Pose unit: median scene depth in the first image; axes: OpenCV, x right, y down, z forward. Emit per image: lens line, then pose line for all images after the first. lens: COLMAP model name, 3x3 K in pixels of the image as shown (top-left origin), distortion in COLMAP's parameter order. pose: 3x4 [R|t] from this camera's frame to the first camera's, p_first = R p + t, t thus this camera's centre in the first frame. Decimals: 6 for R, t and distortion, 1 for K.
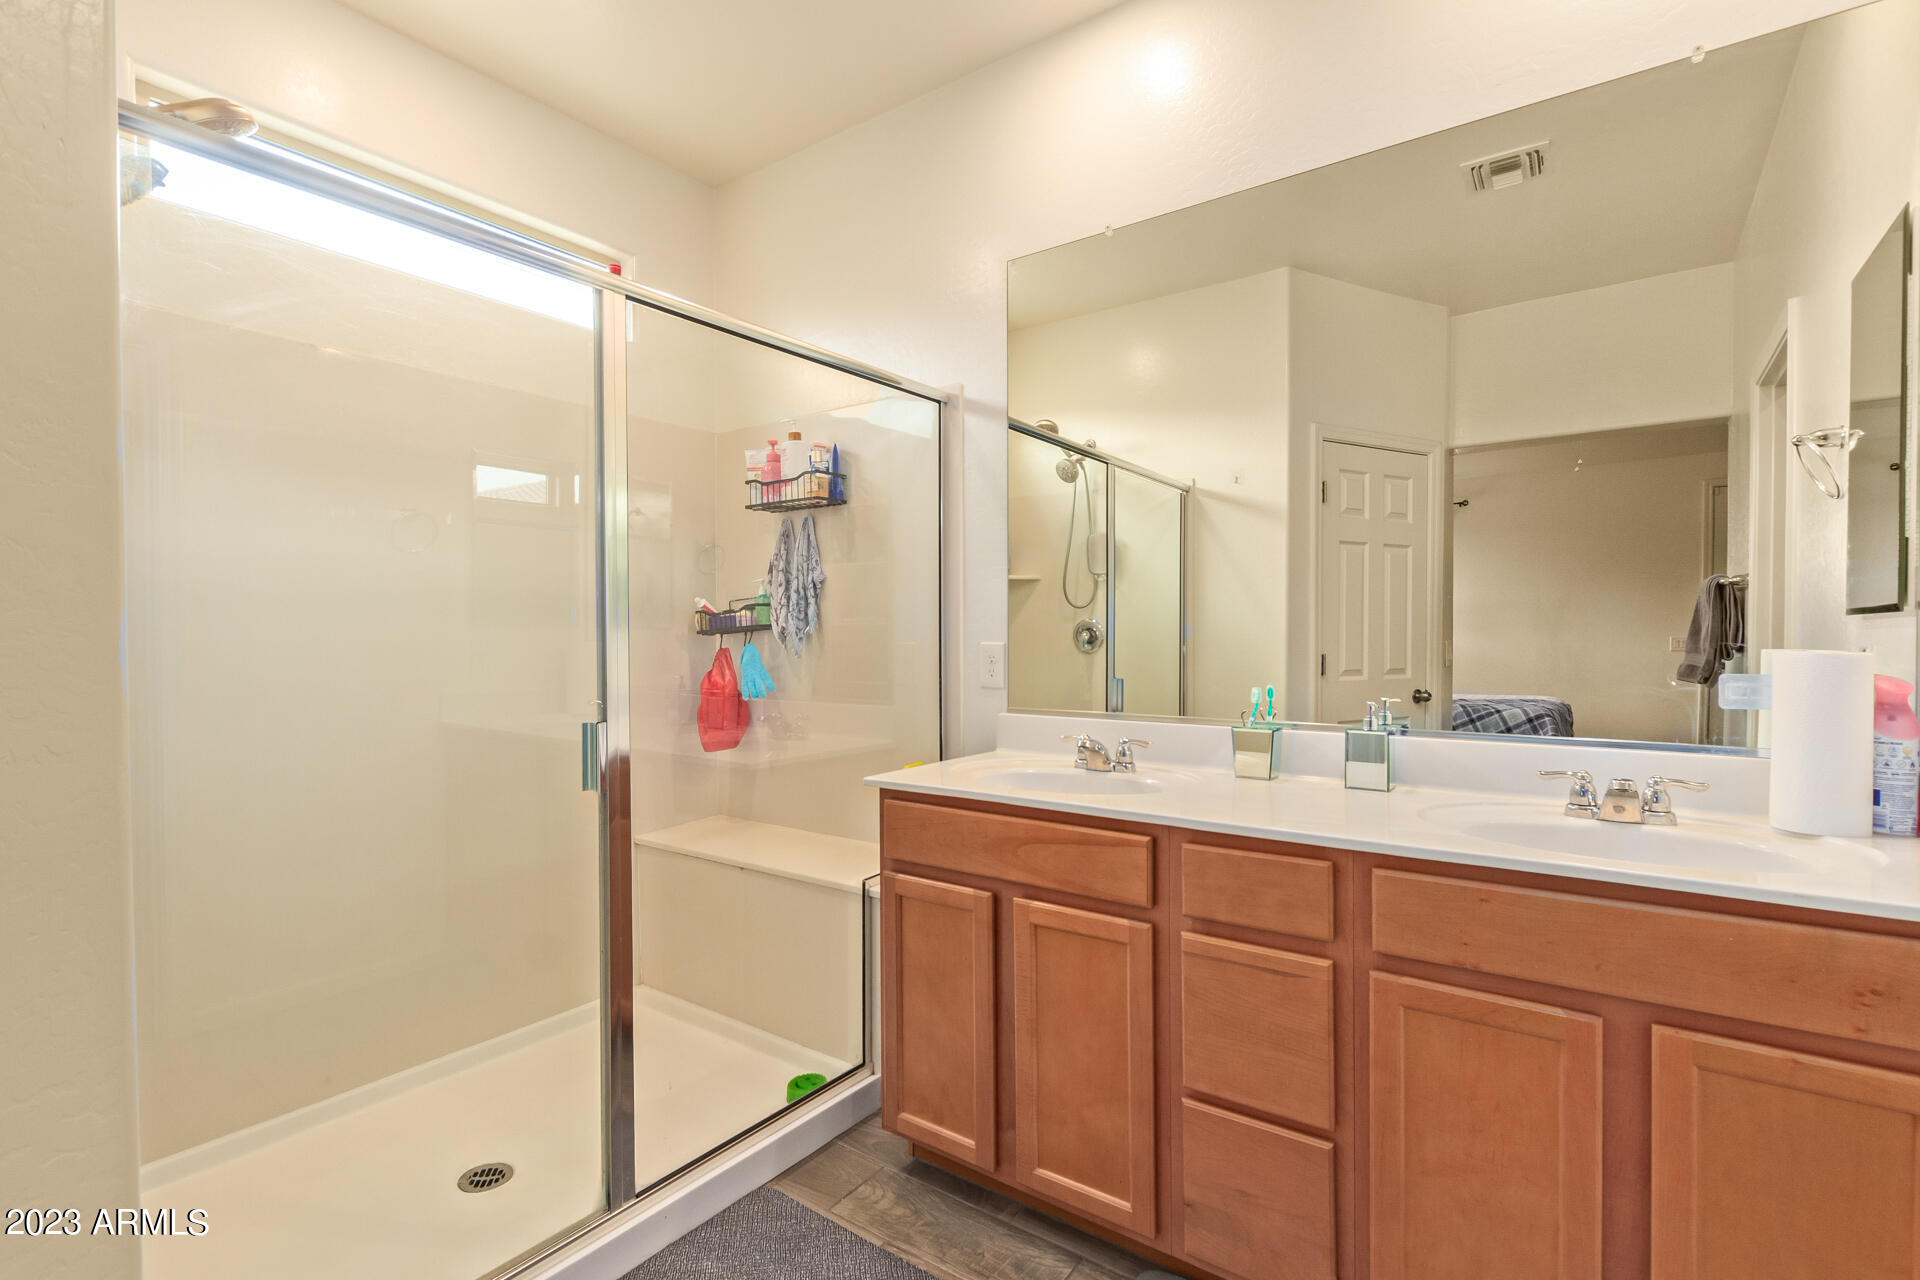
lens RADIAL K [[874.6, 0, 959.1], [0, 874.6, 639.0], [0, 0, 1]] dist [0.004556, -0.001327]
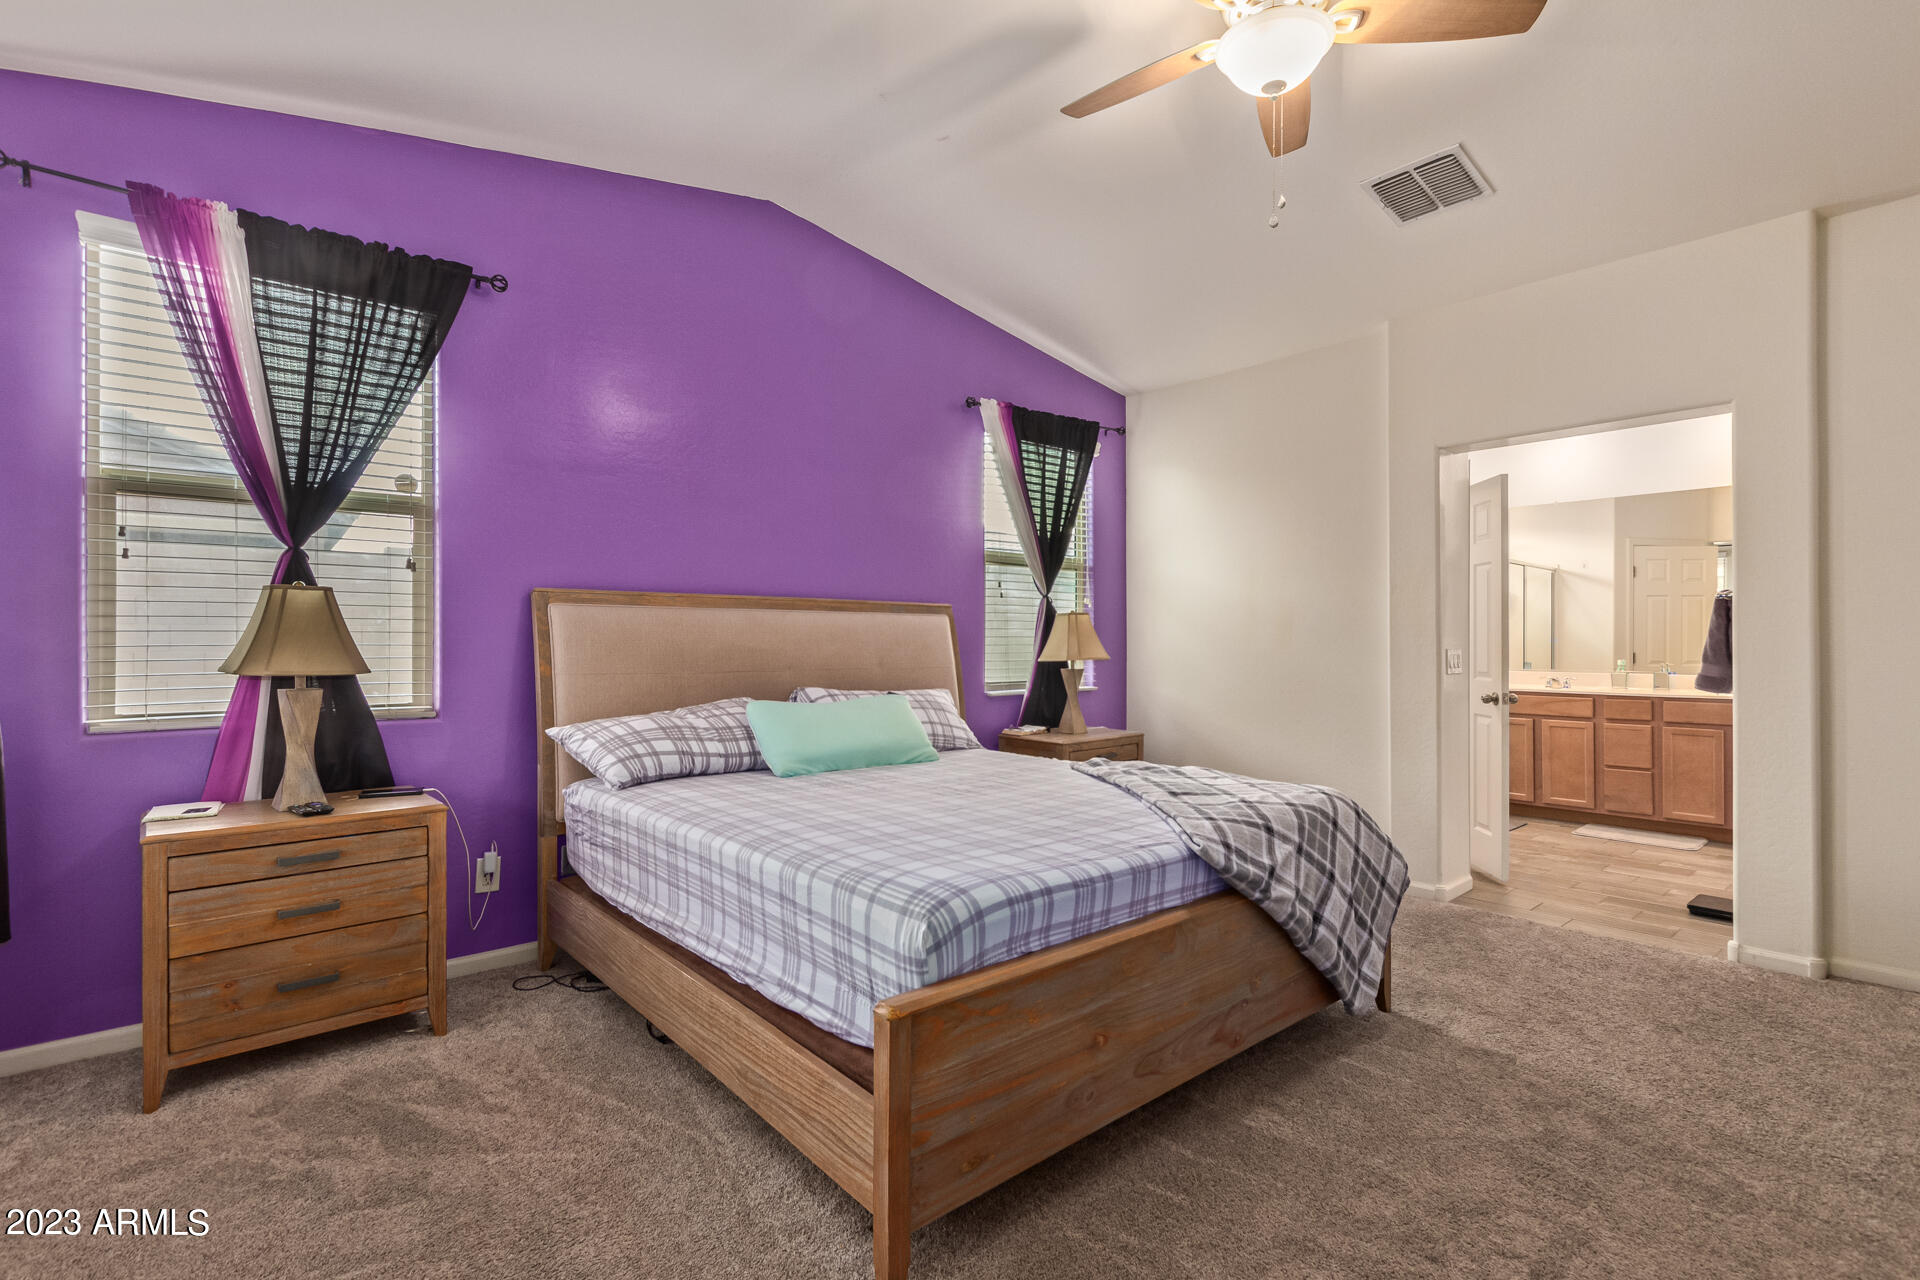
lens RADIAL K [[874.6, 0, 962.7], [0, 874.6, 642.4], [0, 0, 1]] dist [0.004556, -0.001327]
pose [[0.970443, 0.003066, -0.241313, -1.421925], [-0.006684, 0.999877, -0.014176, 0.063032], [0.241240, 0.015370, 0.970344, -3.121945]]
